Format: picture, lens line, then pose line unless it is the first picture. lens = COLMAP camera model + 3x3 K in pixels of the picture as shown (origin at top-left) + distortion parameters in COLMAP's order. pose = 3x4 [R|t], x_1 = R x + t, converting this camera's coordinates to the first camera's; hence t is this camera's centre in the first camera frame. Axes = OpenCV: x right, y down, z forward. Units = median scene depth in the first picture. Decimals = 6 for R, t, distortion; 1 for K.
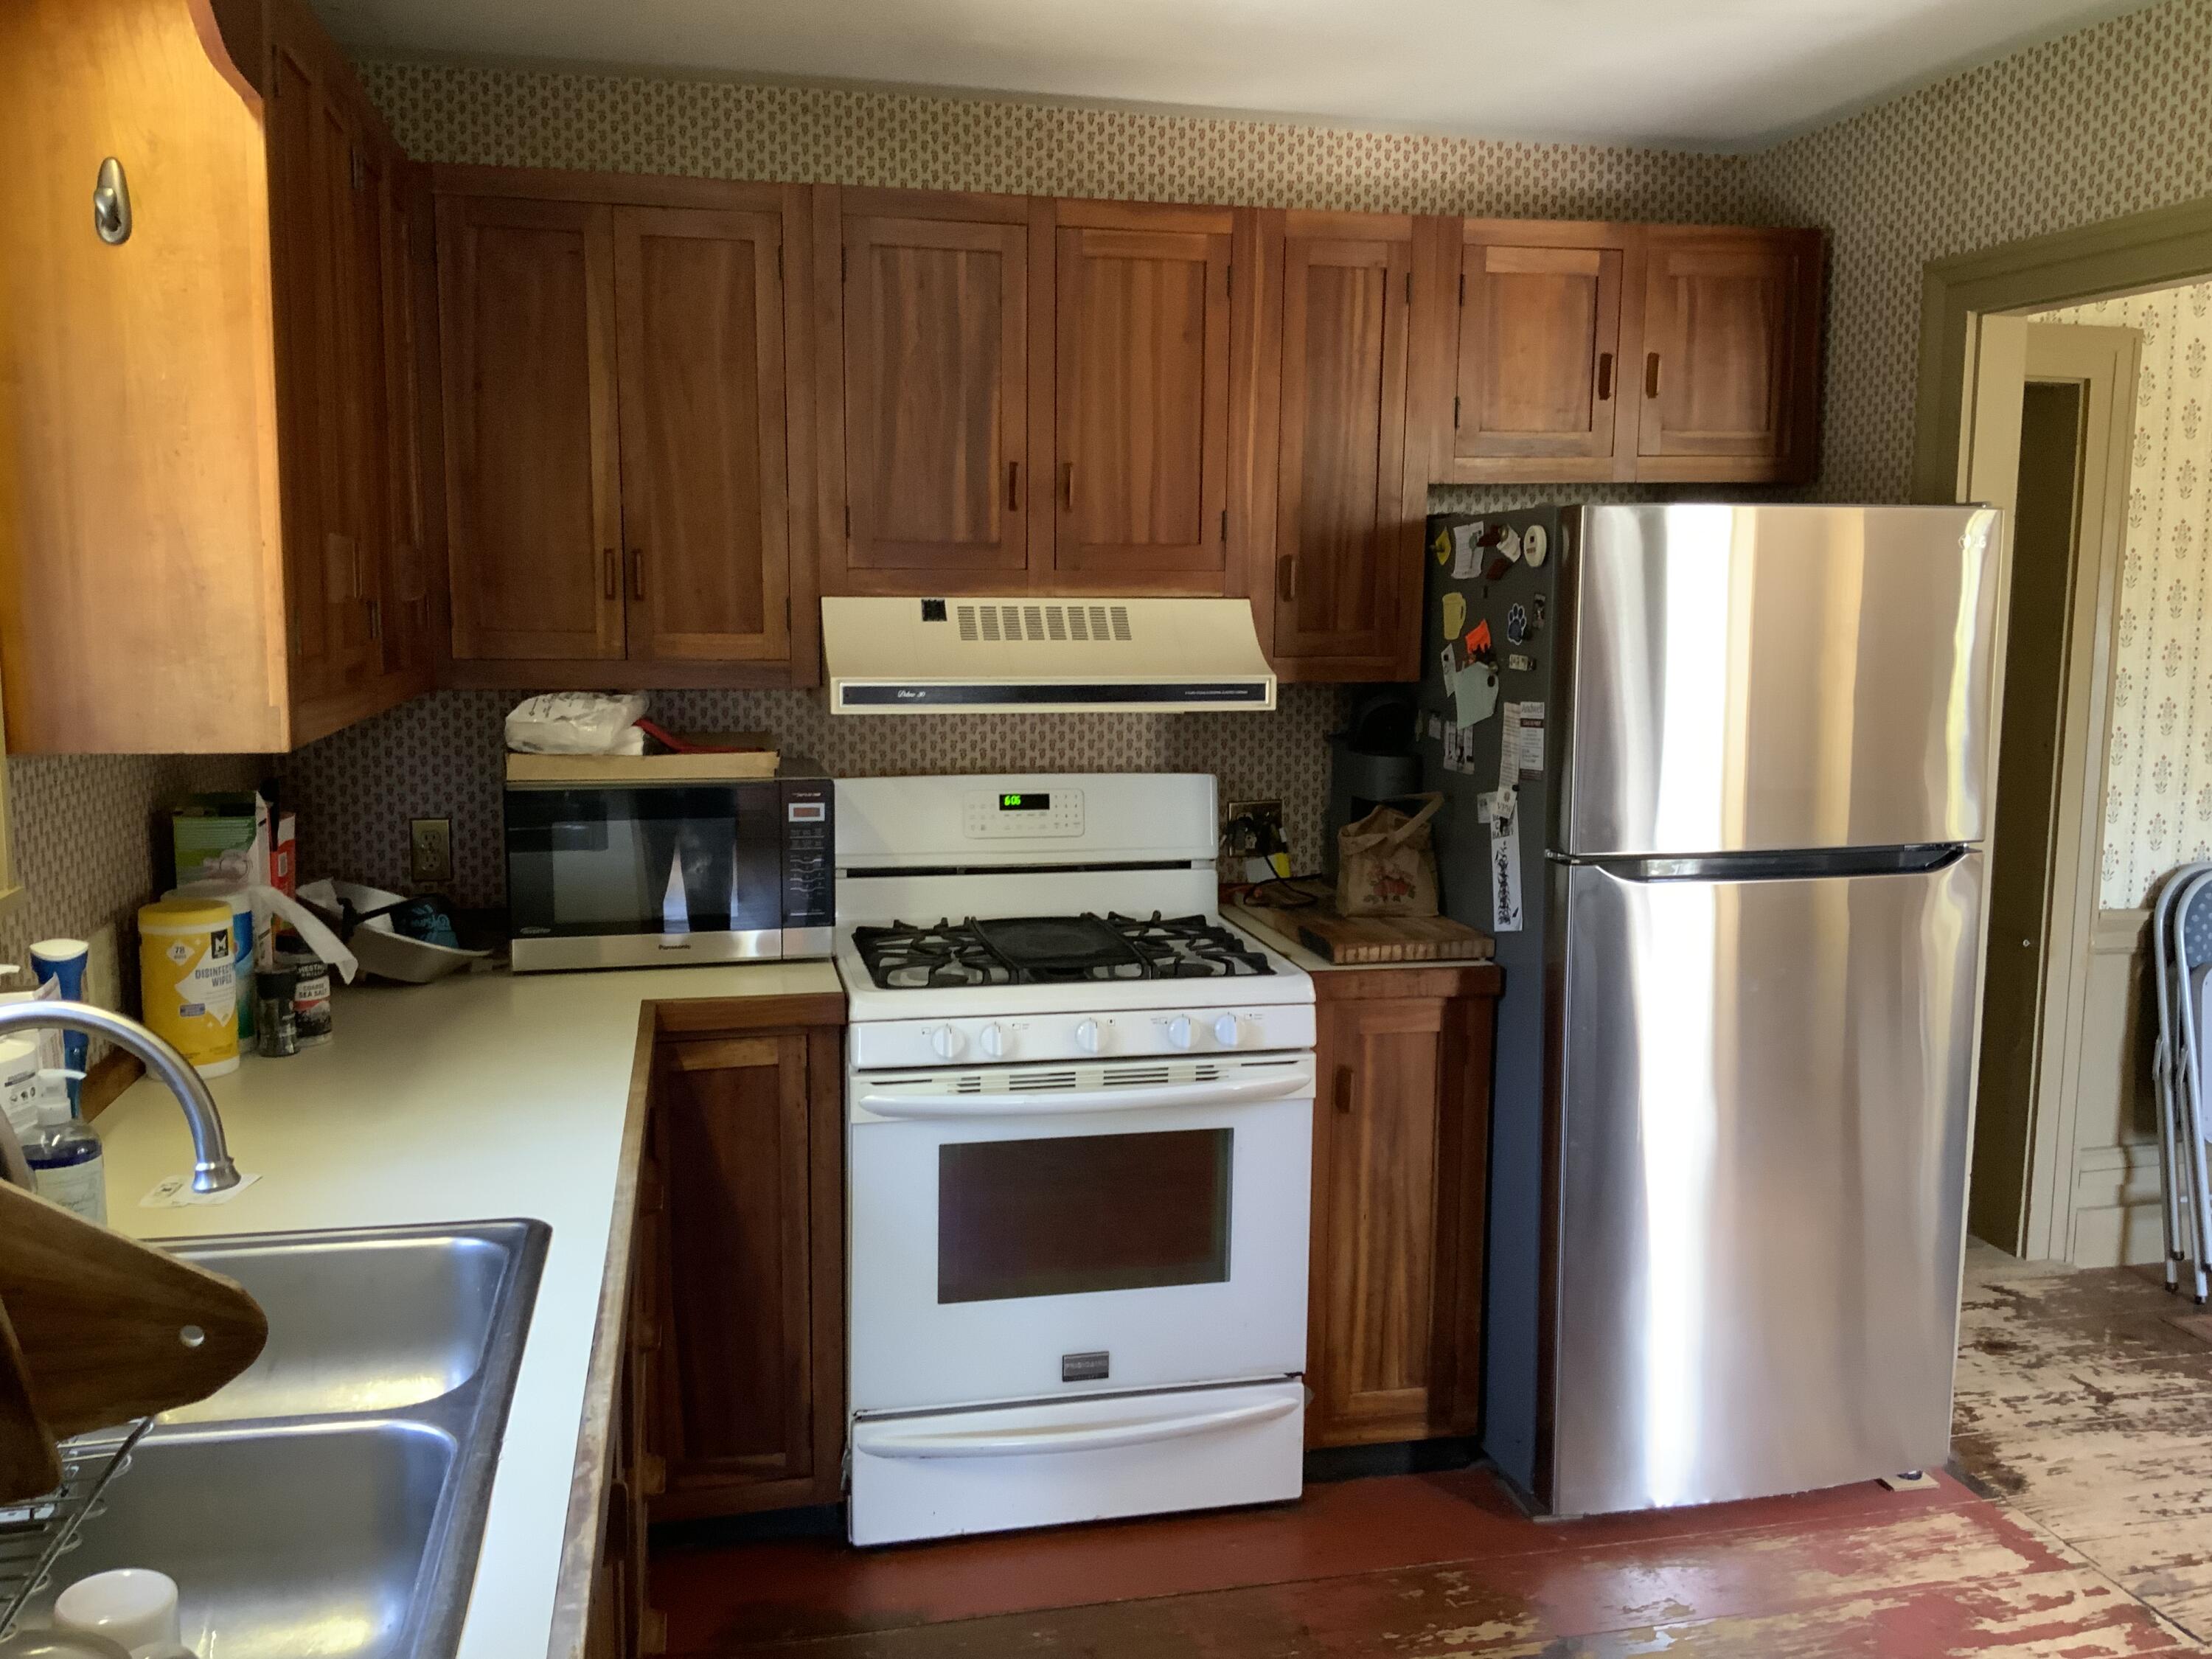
lens RADIAL K [[1843.0, 0, 1106.0], [0, 1843.0, 829.5], [0, 0, 1]] dist [0.033687, -0.000163]
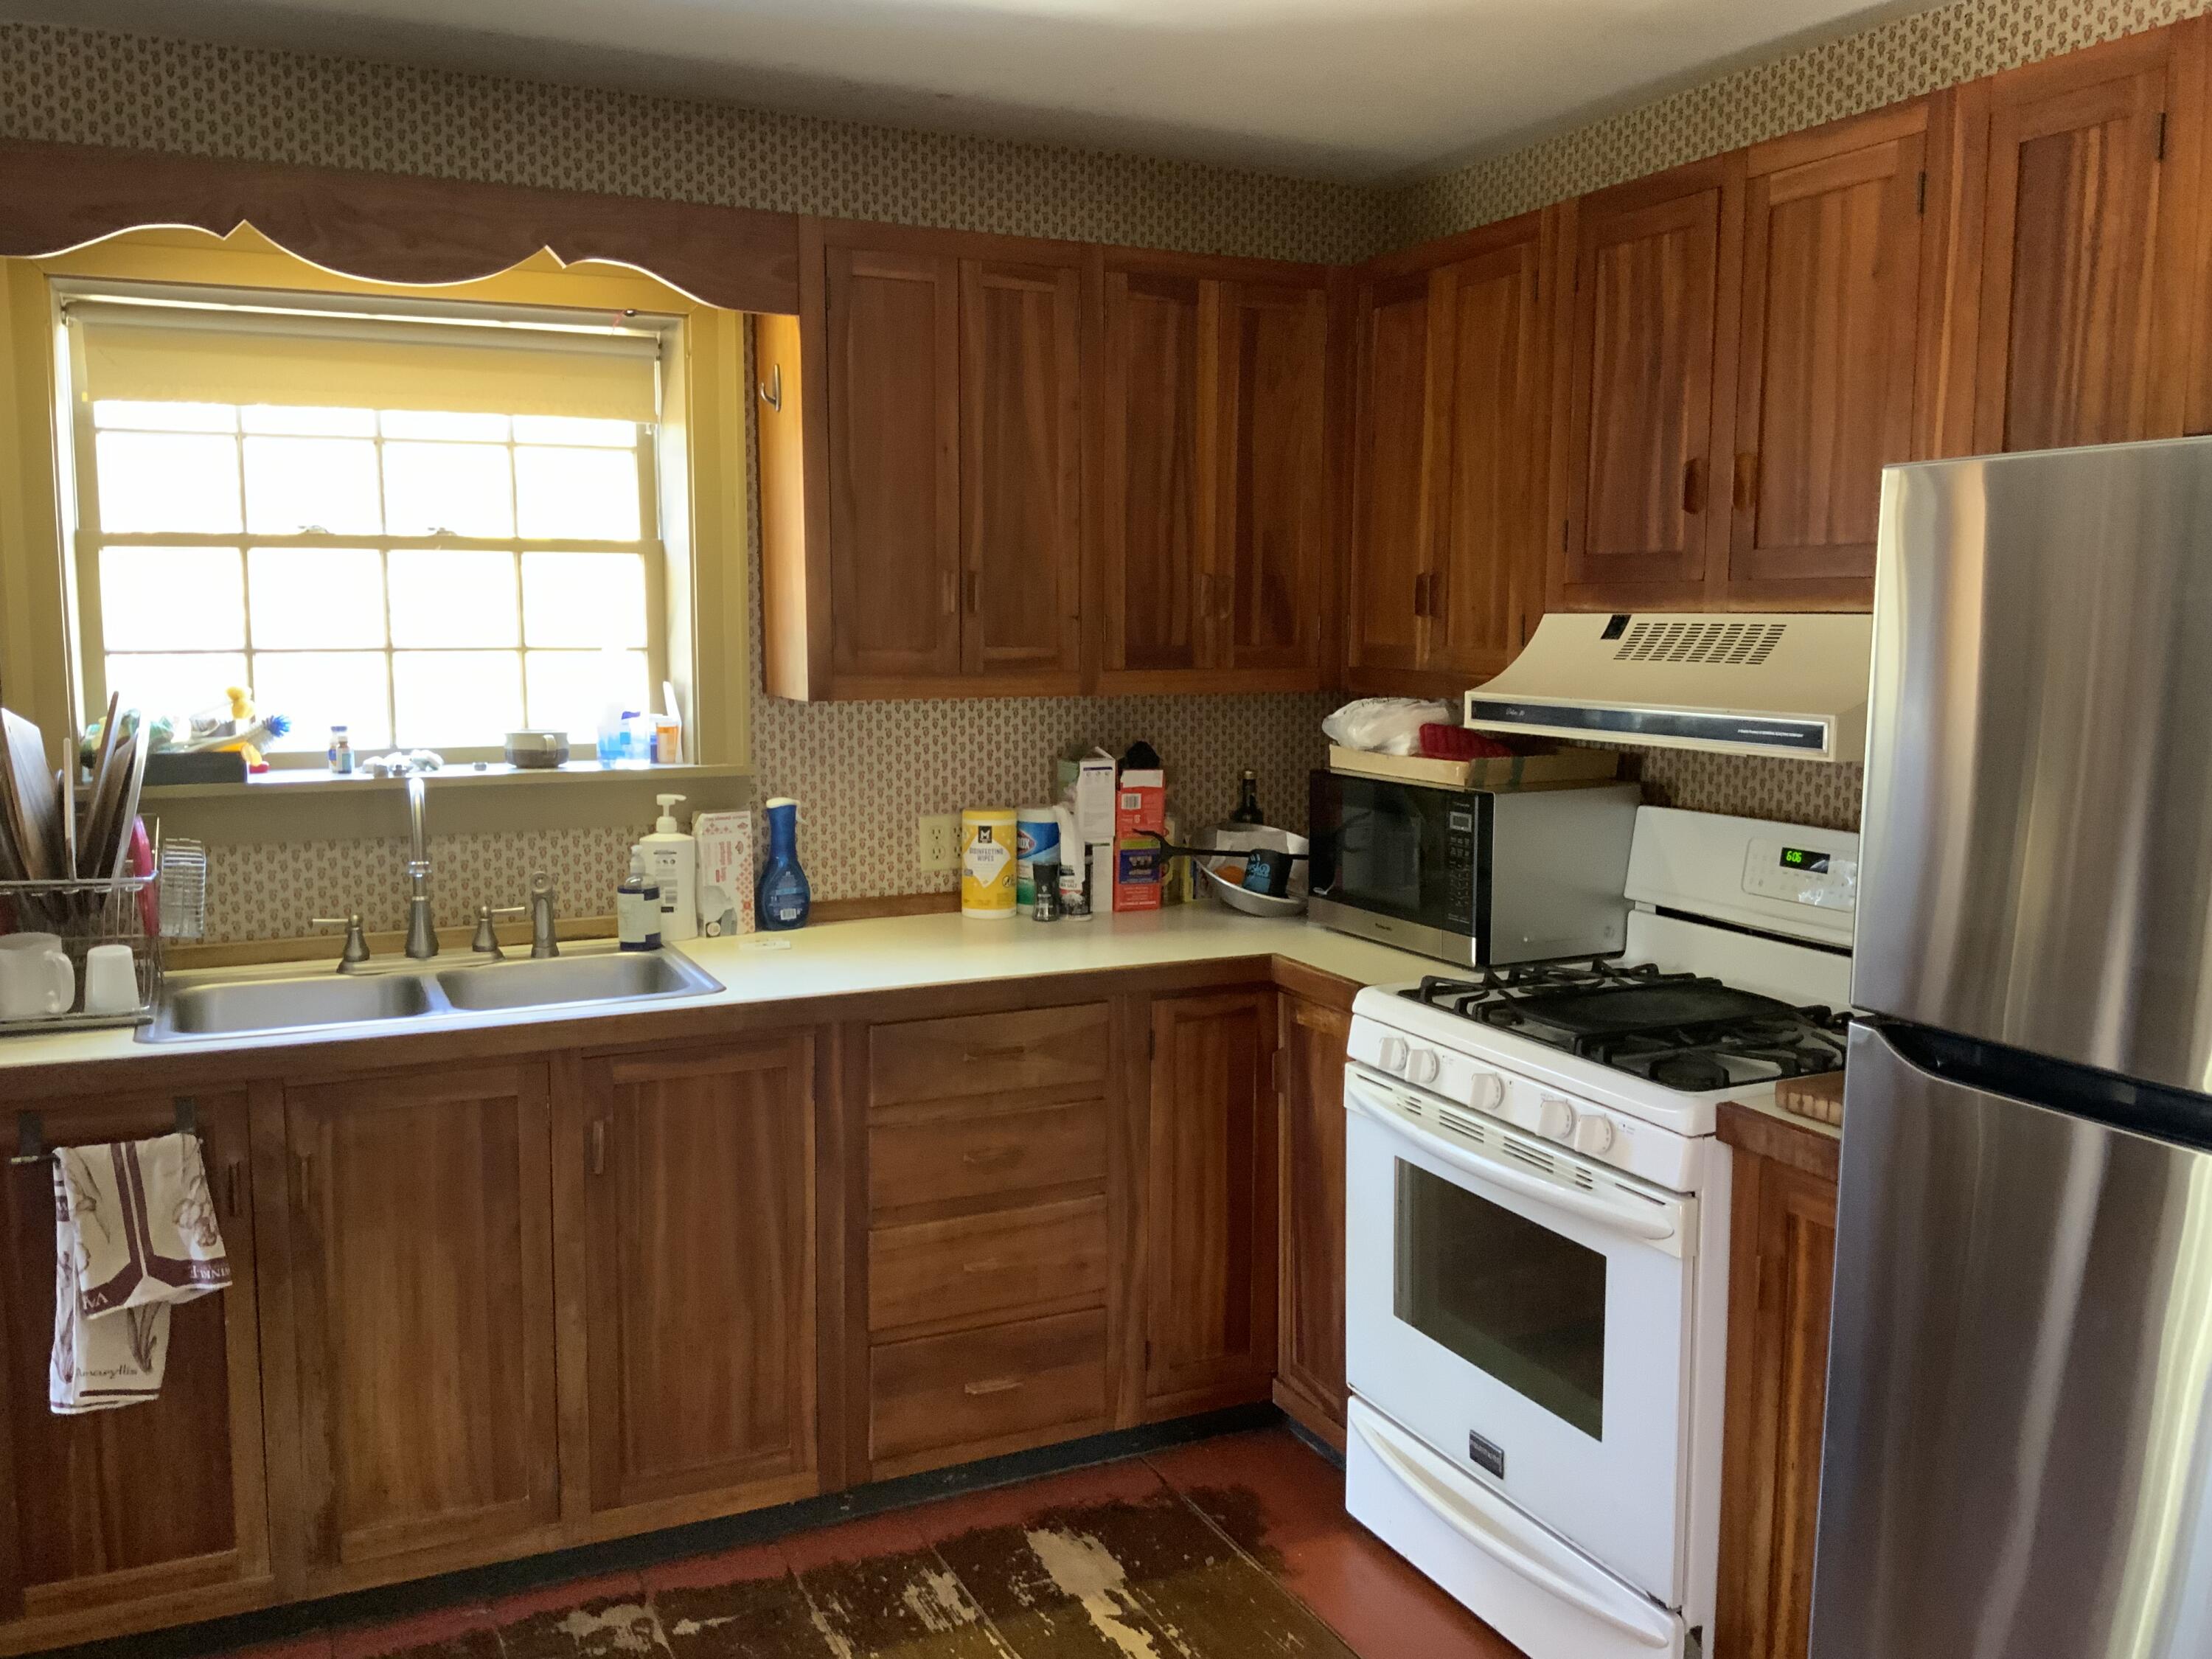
lens RADIAL K [[1840.7, 0, 1106.0], [0, 1840.7, 829.5], [0, 0, 1]] dist [0.004409, -0.107994]
pose [[0.209704, 0.110534, -0.971497, 0.791600], [-0.130993, 0.987809, 0.084114, -0.065010], [0.968951, 0.109620, 0.221626, 0.582443]]
